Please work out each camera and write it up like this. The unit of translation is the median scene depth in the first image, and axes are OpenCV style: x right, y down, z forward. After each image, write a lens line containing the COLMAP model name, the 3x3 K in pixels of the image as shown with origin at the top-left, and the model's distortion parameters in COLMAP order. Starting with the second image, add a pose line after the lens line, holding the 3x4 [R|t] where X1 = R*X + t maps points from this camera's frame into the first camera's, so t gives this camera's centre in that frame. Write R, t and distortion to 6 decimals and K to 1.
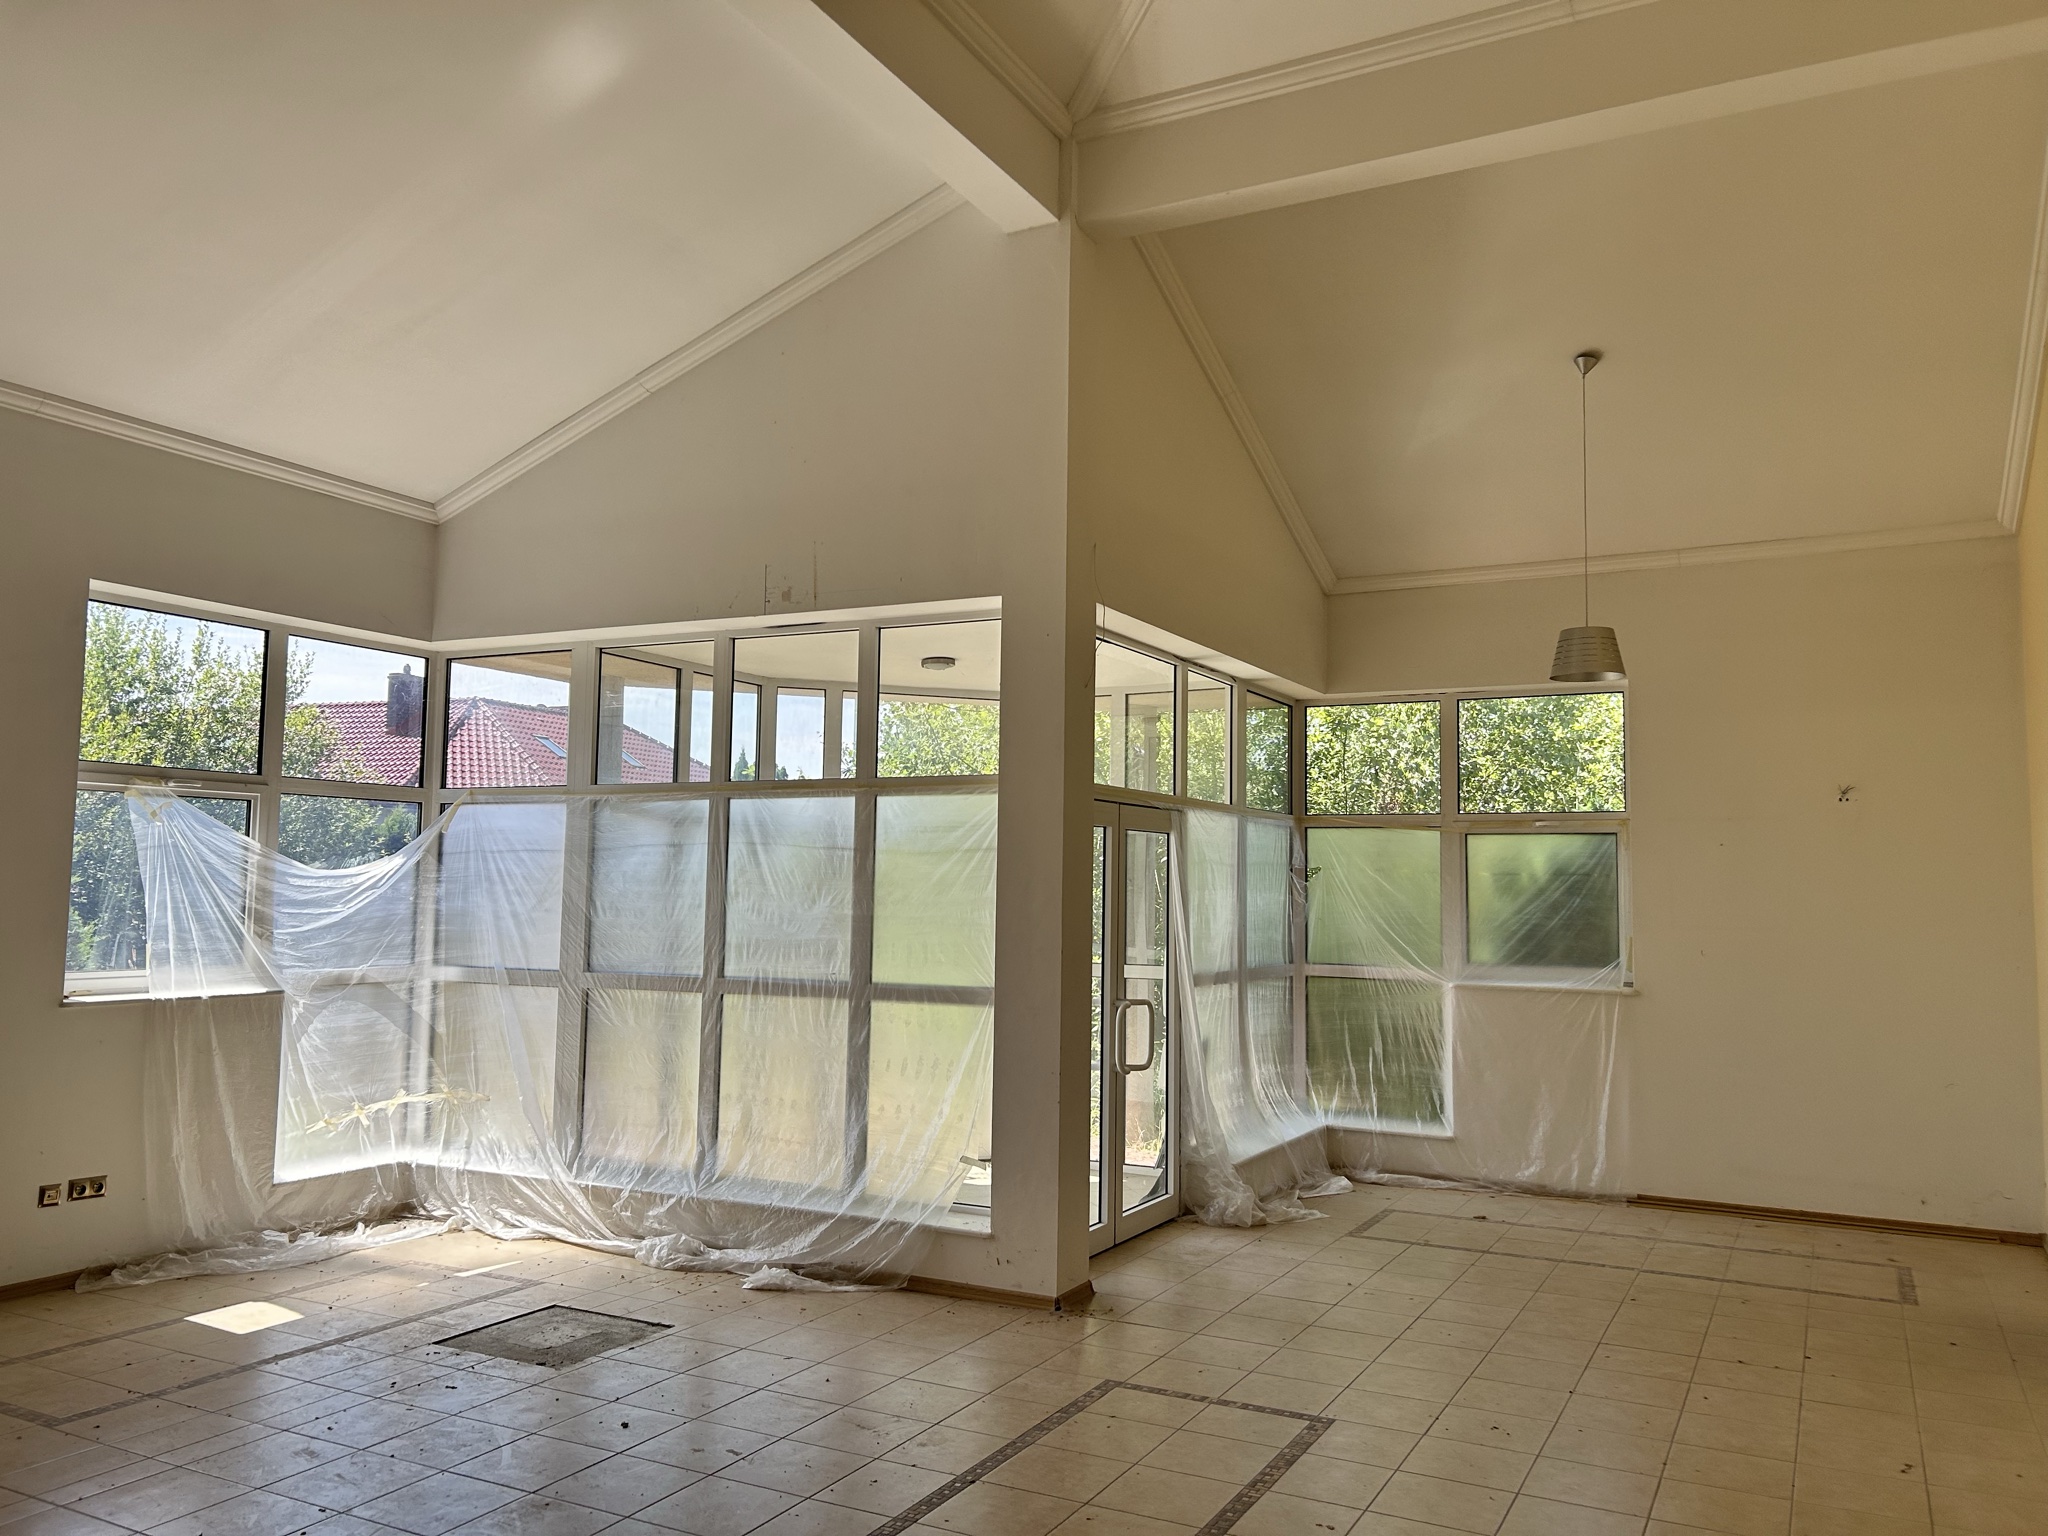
lens RADIAL K [[1538.3, 0, 1024.0], [0, 1538.3, 768.0], [0, 0, 1]] dist [0.064405, -0.098376]
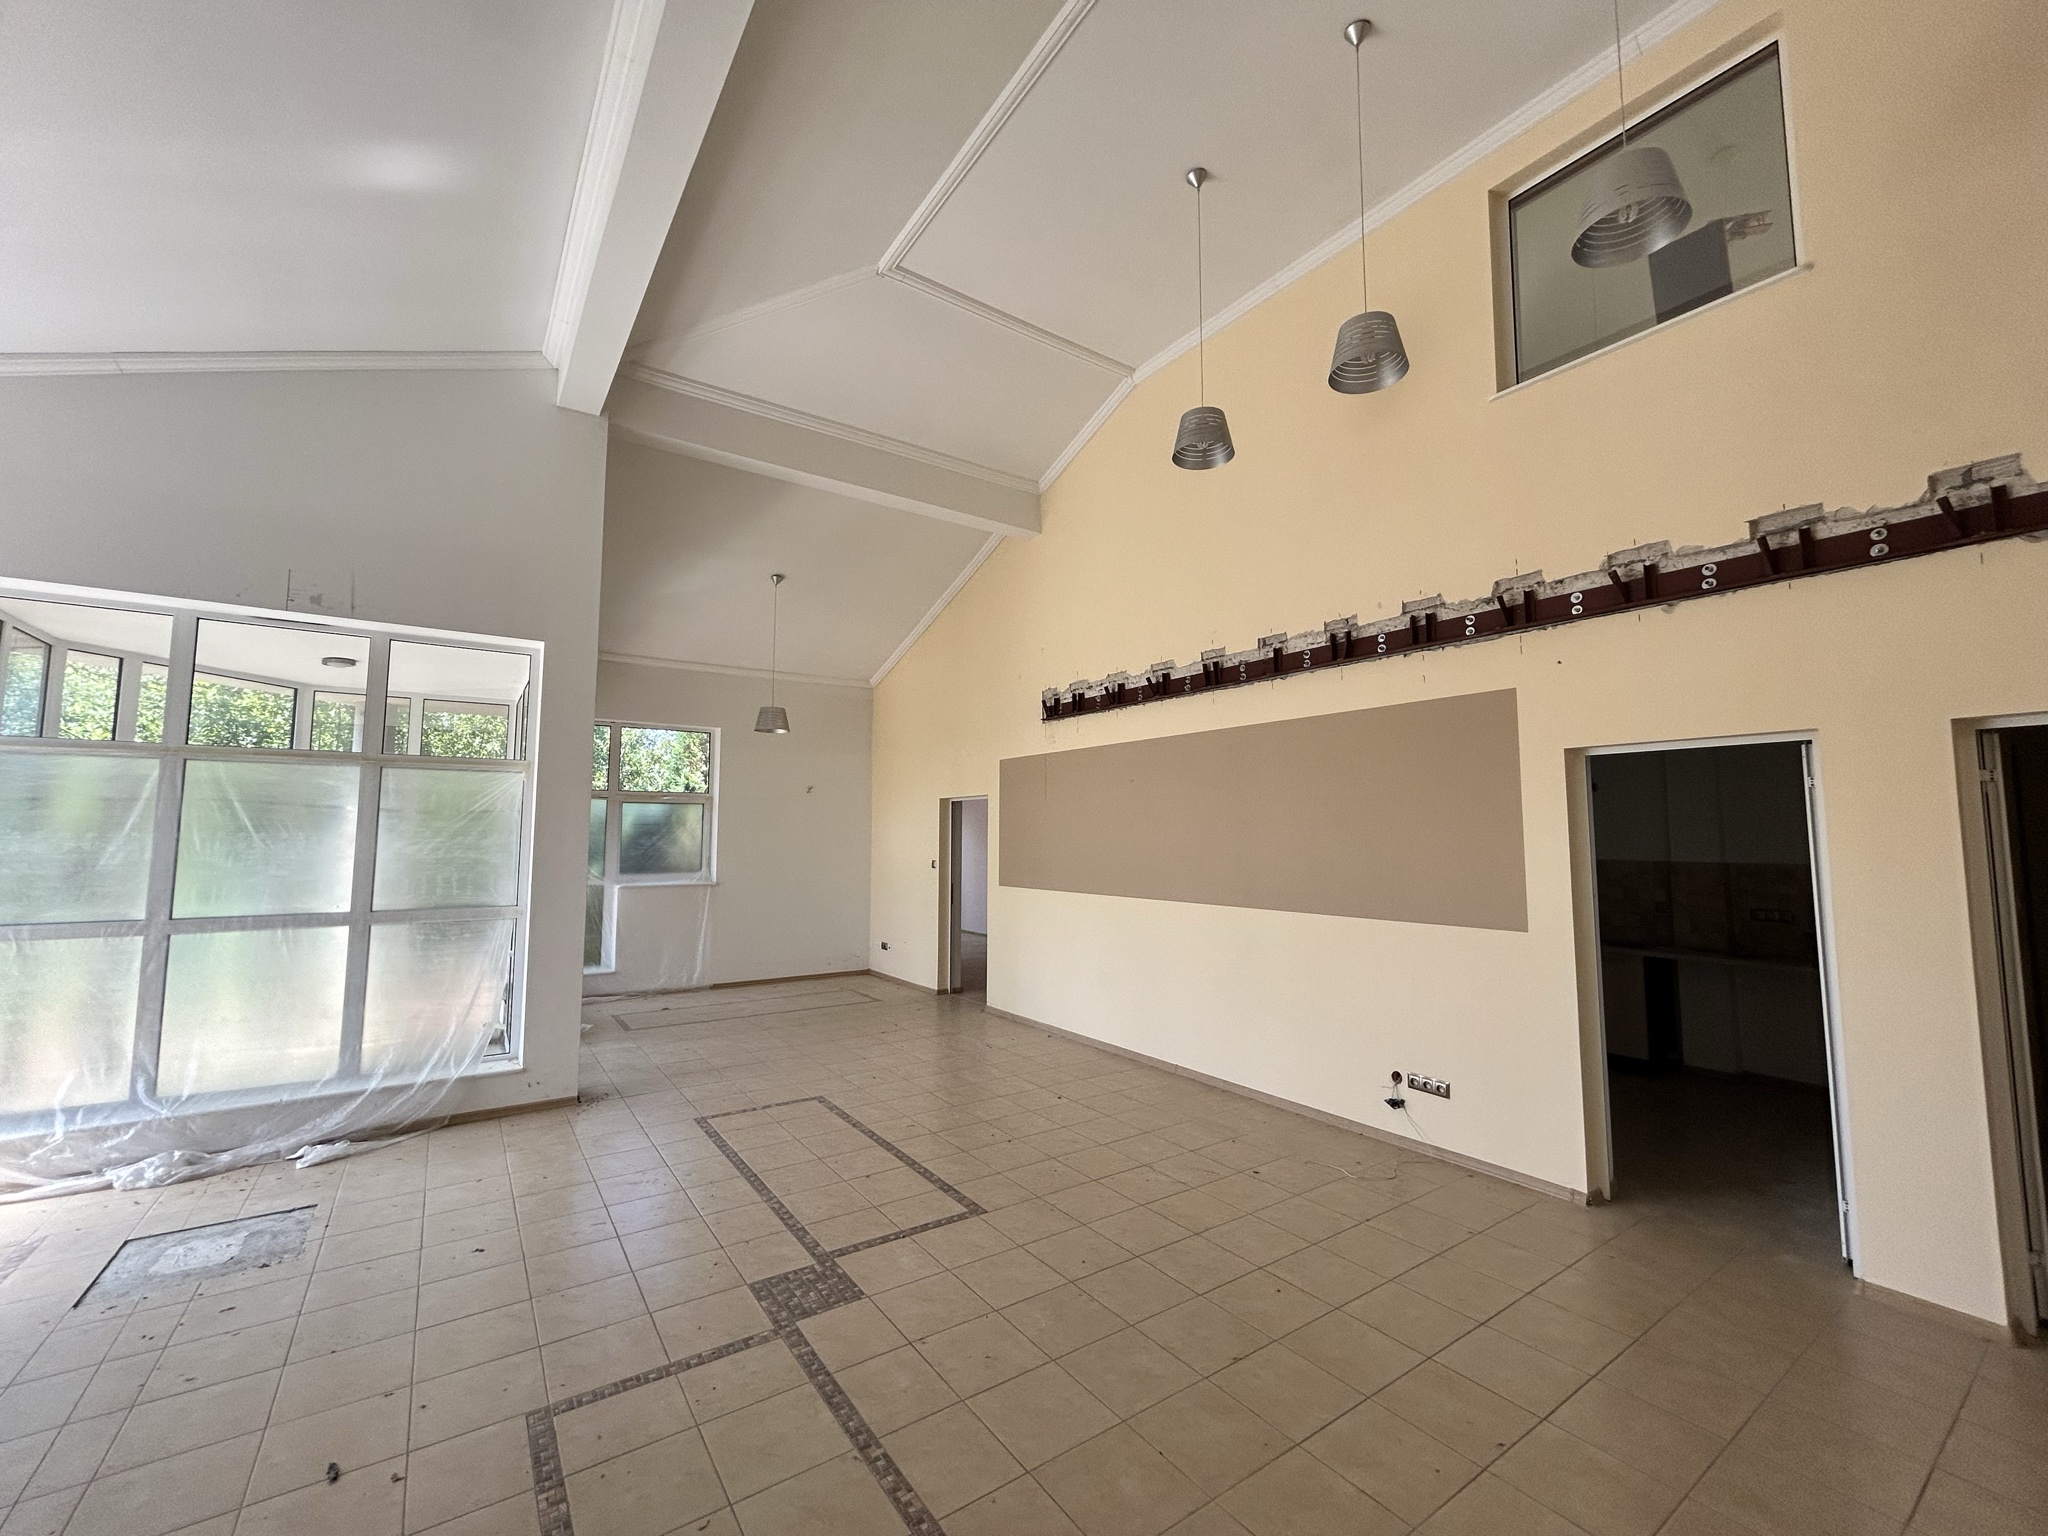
lens RADIAL K [[817.6, 0, 1018.9], [0, 817.6, 766.3], [0, 0, 1]] dist [-0.001641, 0.000504]
pose [[0.475668, 0.062967, 0.877368, -0.473839], [-0.063749, 0.997279, -0.037011, 0.008938], [-0.877312, -0.038326, 0.478388, 0.203202]]
